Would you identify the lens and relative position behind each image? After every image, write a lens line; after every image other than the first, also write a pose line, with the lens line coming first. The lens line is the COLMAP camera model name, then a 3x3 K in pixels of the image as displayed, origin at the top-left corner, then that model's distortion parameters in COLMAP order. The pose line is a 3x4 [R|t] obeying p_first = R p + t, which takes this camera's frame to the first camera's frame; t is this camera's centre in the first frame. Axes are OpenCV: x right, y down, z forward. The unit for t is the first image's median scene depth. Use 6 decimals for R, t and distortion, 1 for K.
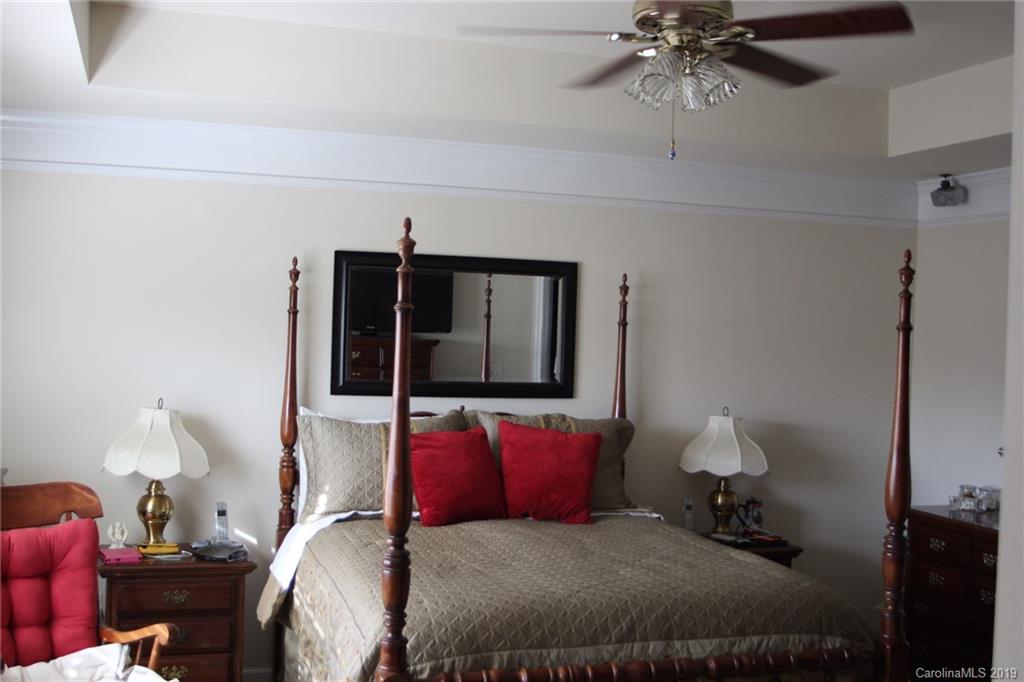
lens RADIAL K [[1192.7, 0, 513.4], [0, 1192.7, 340.9], [0, 0, 1]] dist [-0.076611, 0.000000]
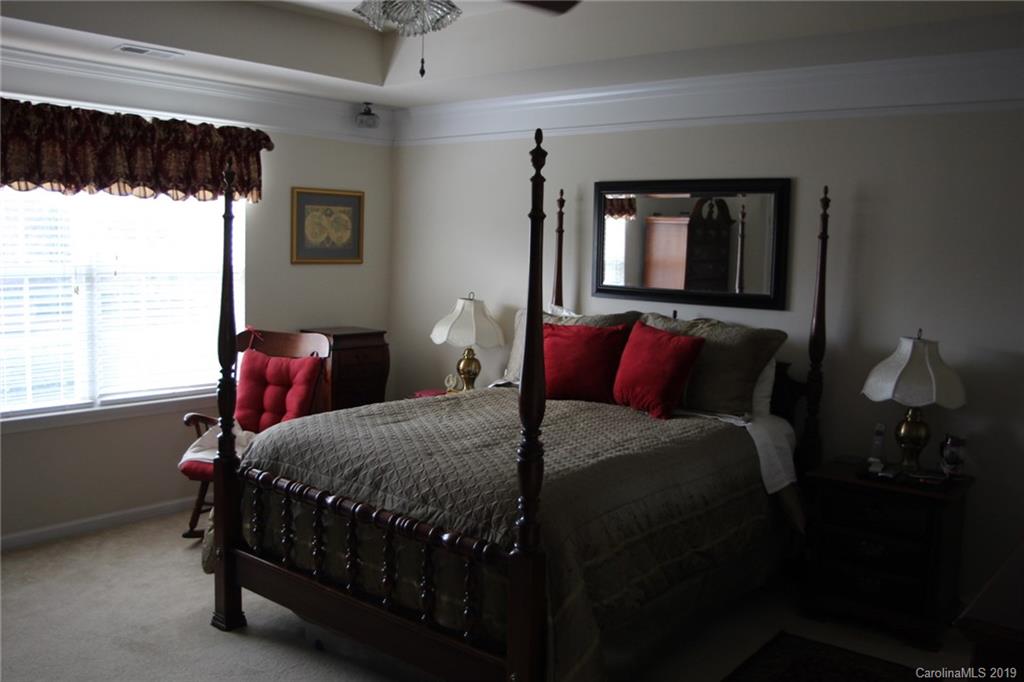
lens RADIAL K [[902.9, 0, 511.3], [0, 902.9, 343.5], [0, 0, 1]] dist [-0.130457, 0.083604]
pose [[0.532571, 0.075320, -0.843027, 0.579655], [-0.018316, 0.996825, 0.077490, 0.021159], [0.846187, -0.025827, 0.532260, 0.389679]]
